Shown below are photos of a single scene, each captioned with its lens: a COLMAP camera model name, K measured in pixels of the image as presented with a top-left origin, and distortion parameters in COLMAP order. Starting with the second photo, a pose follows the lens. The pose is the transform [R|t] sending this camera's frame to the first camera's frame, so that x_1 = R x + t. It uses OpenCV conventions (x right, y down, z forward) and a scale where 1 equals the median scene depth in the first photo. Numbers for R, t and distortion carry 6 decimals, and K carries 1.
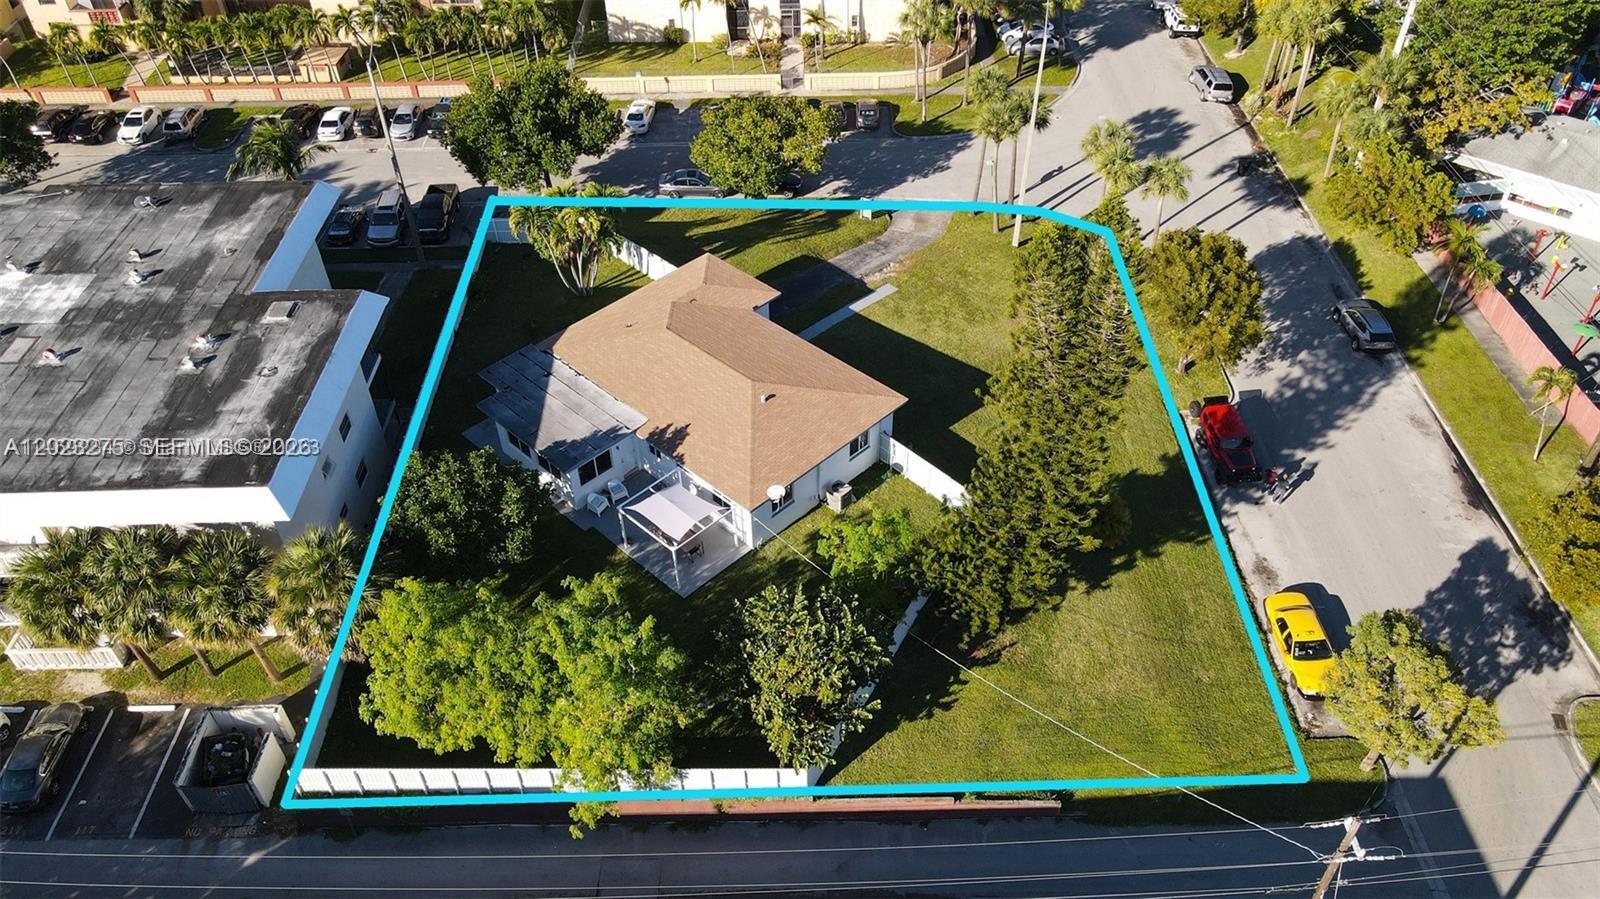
lens RADIAL K [[1185.2, 0, 800.0], [0, 1185.2, 449.5], [0, 0, 1]] dist [-0.006473, 0.043753]
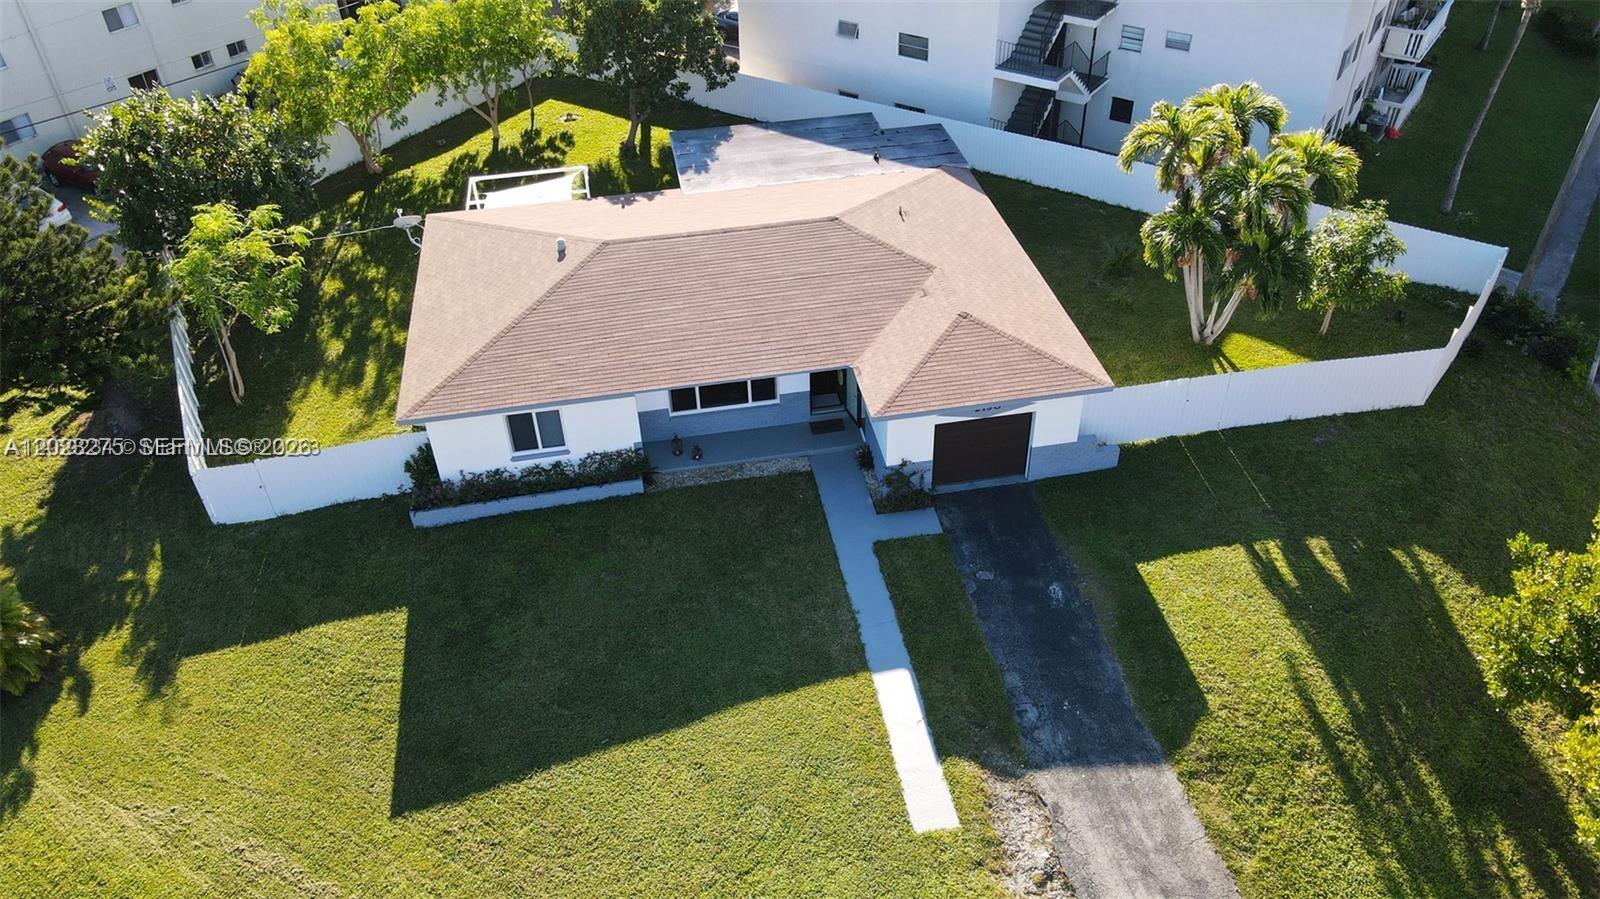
lens RADIAL K [[1185.2, 0, 800.0], [0, 1185.2, 449.5], [0, 0, 1]] dist [-0.006473, 0.043753]
pose [[-0.583431, 0.503983, -0.636875, 0.257823], [-0.514592, 0.377285, 0.769968, -0.408570], [0.628334, 0.776954, 0.039226, 0.892967]]
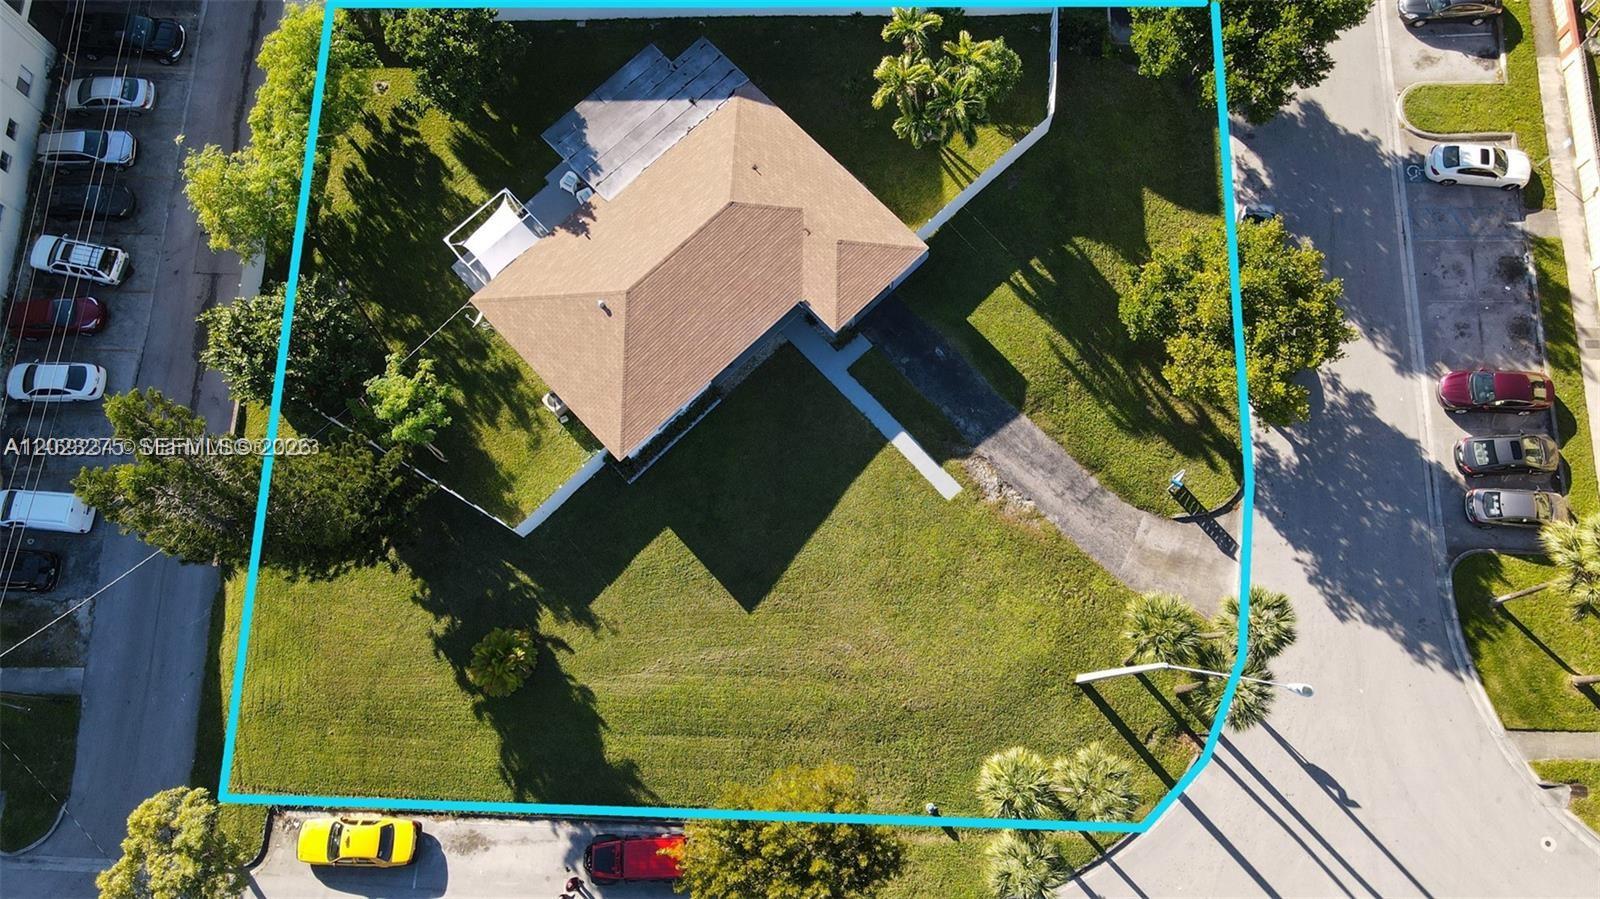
lens RADIAL K [[1185.2, 0, 800.0], [0, 1185.2, 449.5], [0, 0, 1]] dist [-0.006473, 0.043753]
pose [[-0.043715, 0.961672, -0.270697, 0.267475], [-0.619259, 0.186541, 0.762707, -0.672473], [0.783969, 0.200973, 0.587369, 0.468936]]
